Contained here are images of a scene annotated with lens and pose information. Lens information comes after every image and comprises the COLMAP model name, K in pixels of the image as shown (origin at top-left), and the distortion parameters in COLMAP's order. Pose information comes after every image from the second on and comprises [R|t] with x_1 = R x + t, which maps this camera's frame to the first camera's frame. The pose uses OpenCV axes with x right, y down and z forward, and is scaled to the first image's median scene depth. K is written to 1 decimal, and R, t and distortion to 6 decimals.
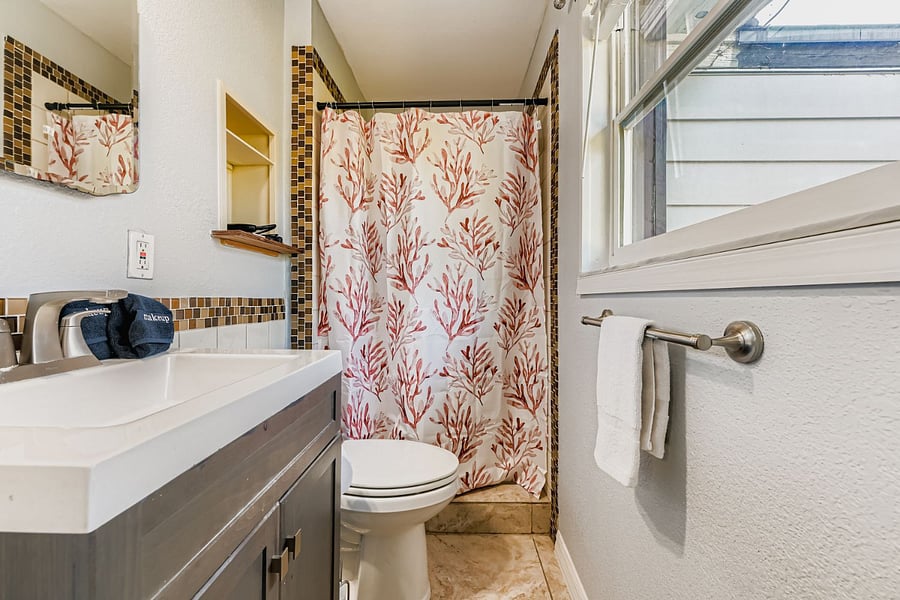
lens RADIAL K [[356.1, 0, 447.9], [0, 356.1, 298.4], [0, 0, 1]] dist [0.000011, 0.000464]
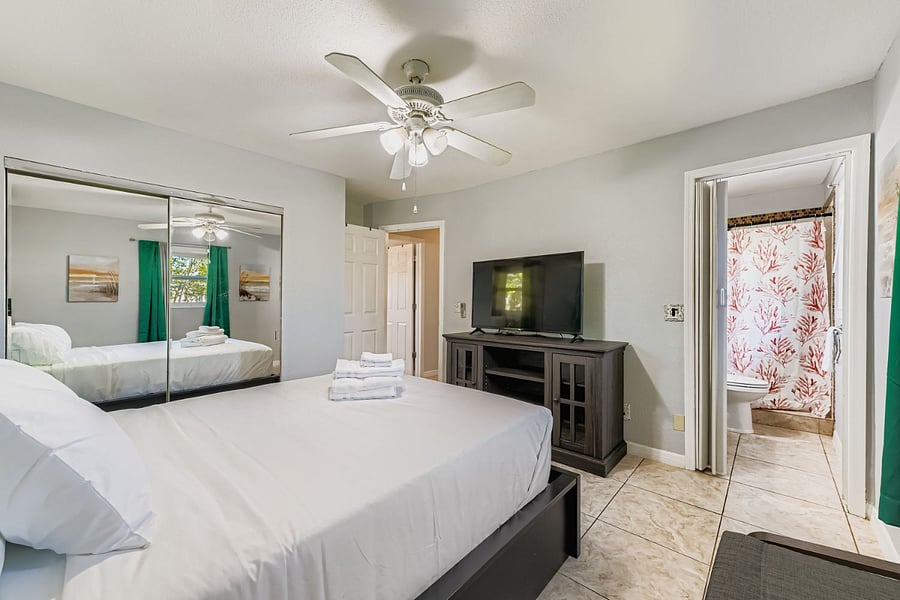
lens RADIAL K [[356.1, 0, 440.9], [0, 356.1, 303.2], [0, 0, 1]] dist [0.000011, 0.000464]
pose [[0.745878, -0.000136, -0.666083, -0.014023], [0.006254, 0.999957, 0.006798, -0.100078], [0.666054, -0.009236, 0.745847, -1.881772]]
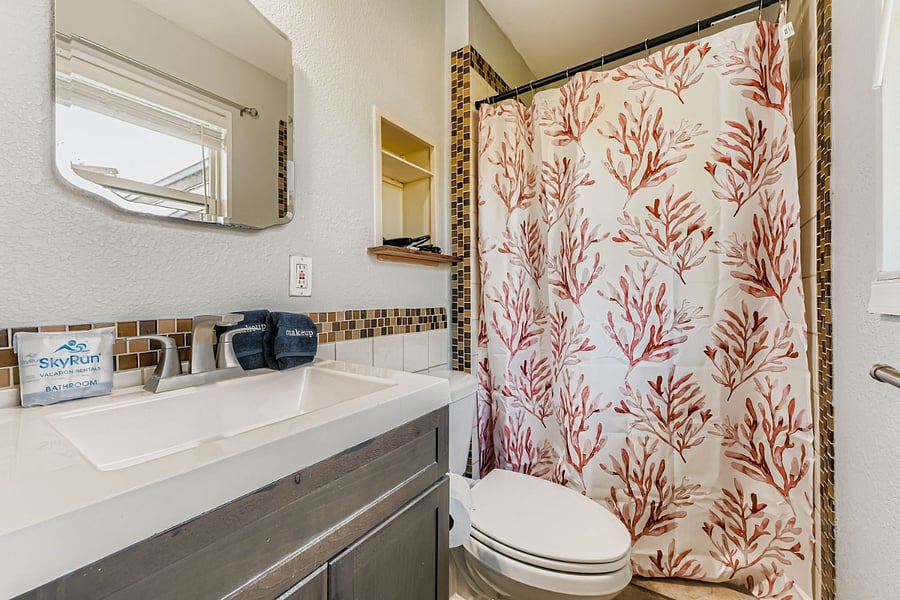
lens RADIAL K [[356.1, 0, 453.6], [0, 356.1, 295.5], [0, 0, 1]] dist [0.000011, 0.000464]
pose [[0.841157, -0.006040, -0.540758, 0.097191], [0.004425, 0.999981, -0.004286, -0.028406], [0.540773, 0.001212, 0.841167, 0.168221]]
